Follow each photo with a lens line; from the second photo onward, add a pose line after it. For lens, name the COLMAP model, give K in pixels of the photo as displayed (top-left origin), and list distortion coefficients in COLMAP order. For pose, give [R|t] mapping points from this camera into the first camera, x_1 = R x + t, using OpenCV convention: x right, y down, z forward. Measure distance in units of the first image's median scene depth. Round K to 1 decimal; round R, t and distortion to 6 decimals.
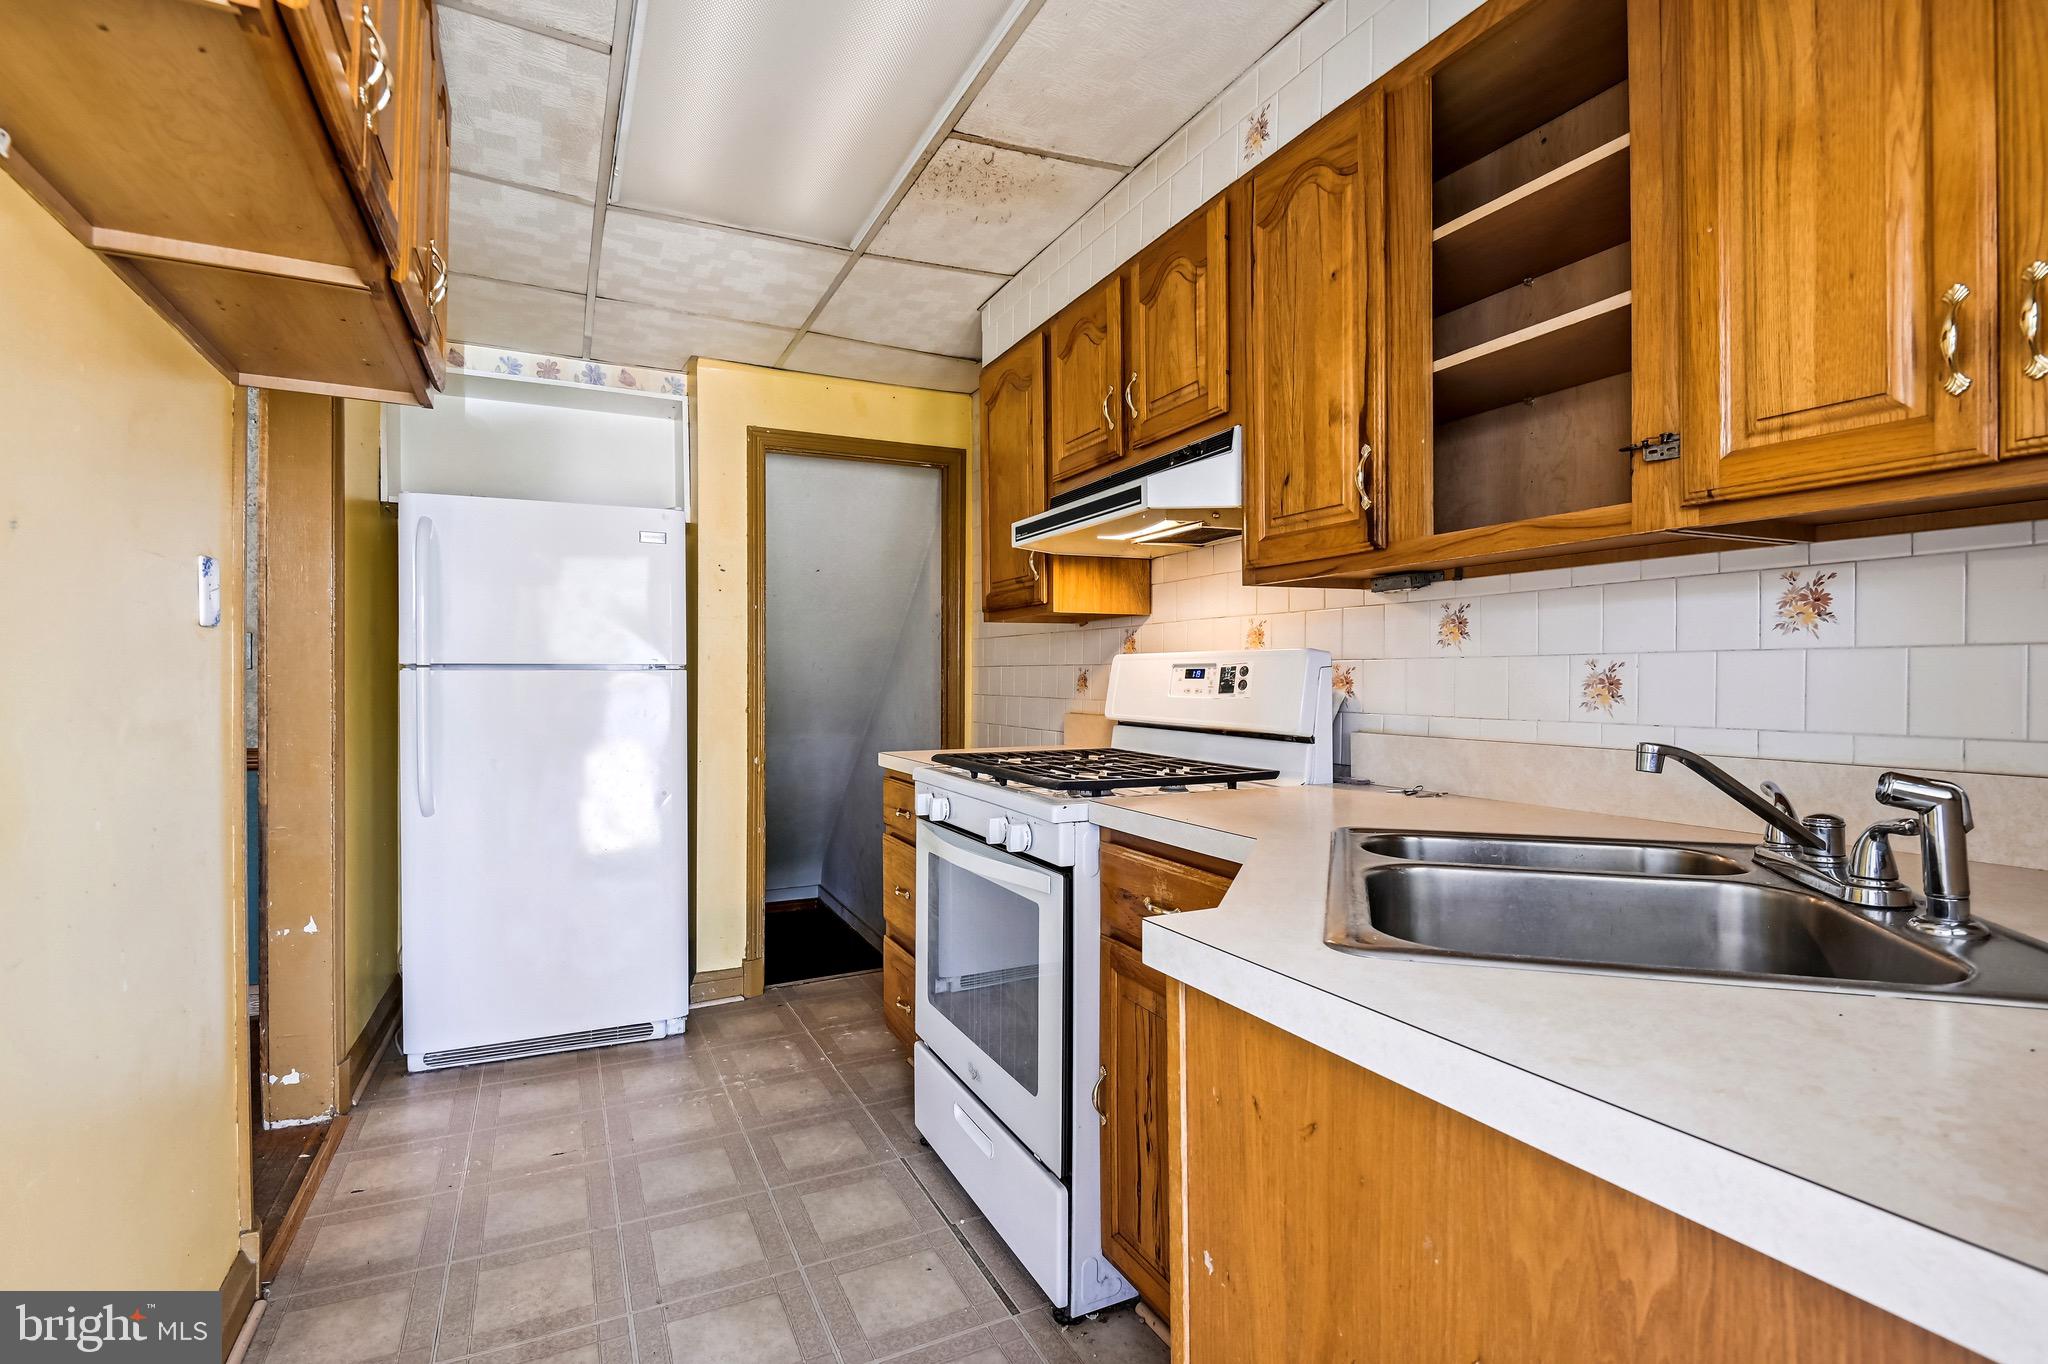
lens RADIAL K [[954.9, 0, 1024.1], [0, 954.9, 677.7], [0, 0, 1]] dist [-0.001091, -0.000106]
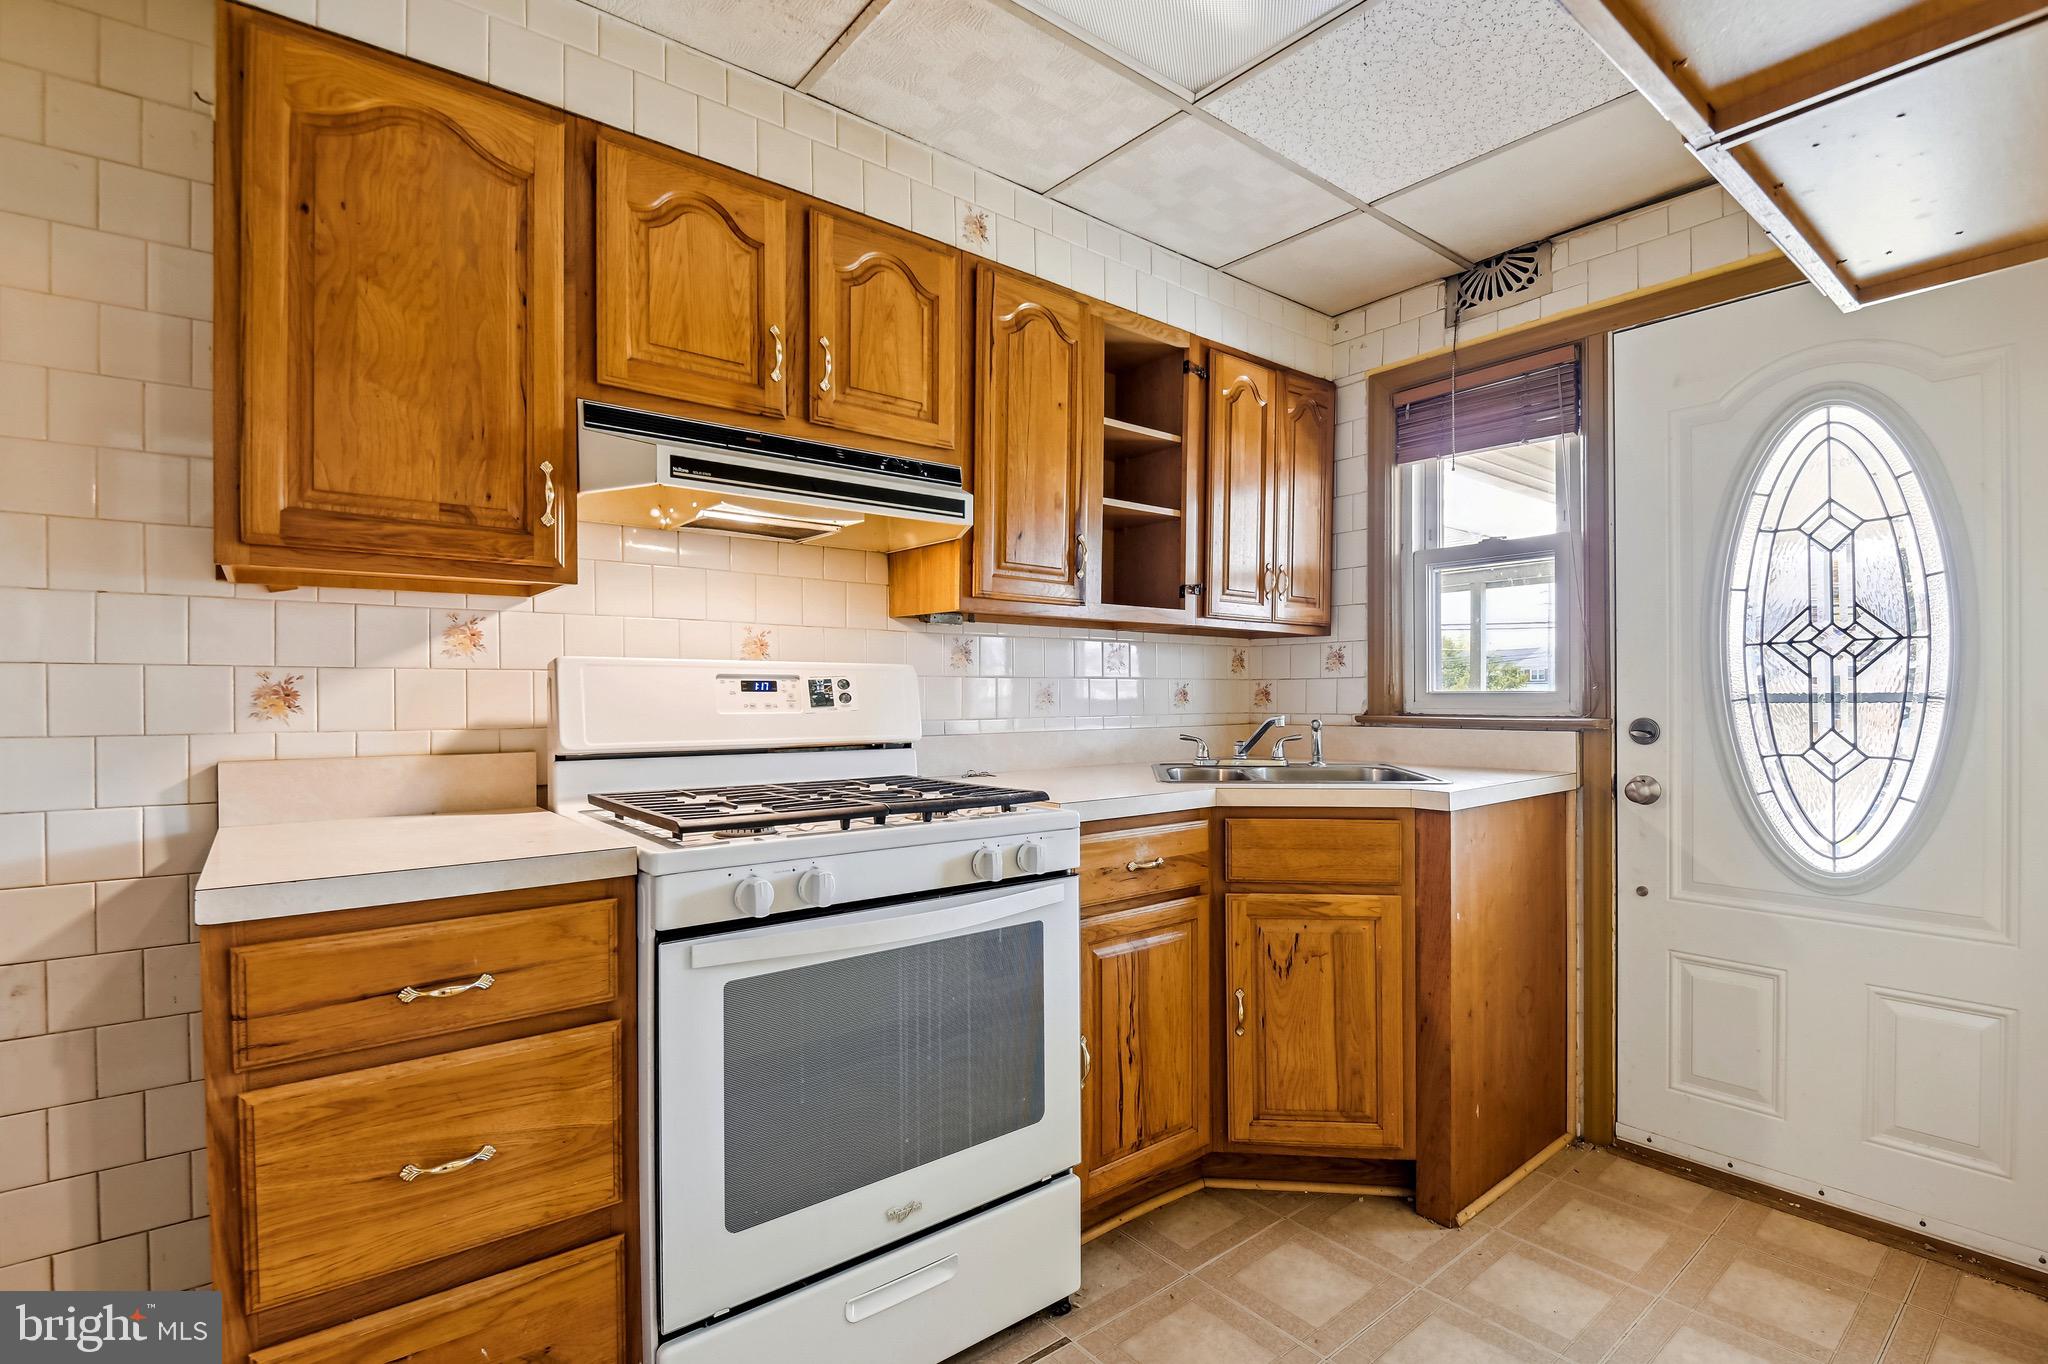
lens RADIAL K [[954.9, 0, 1025.7], [0, 954.9, 690.7], [0, 0, 1]] dist [-0.001091, -0.000106]
pose [[-0.225894, 0.000457, 0.974152, -0.776702], [-0.000018, 1.000000, -0.000473, 0.000365], [-0.974152, -0.000125, -0.225894, 1.026616]]
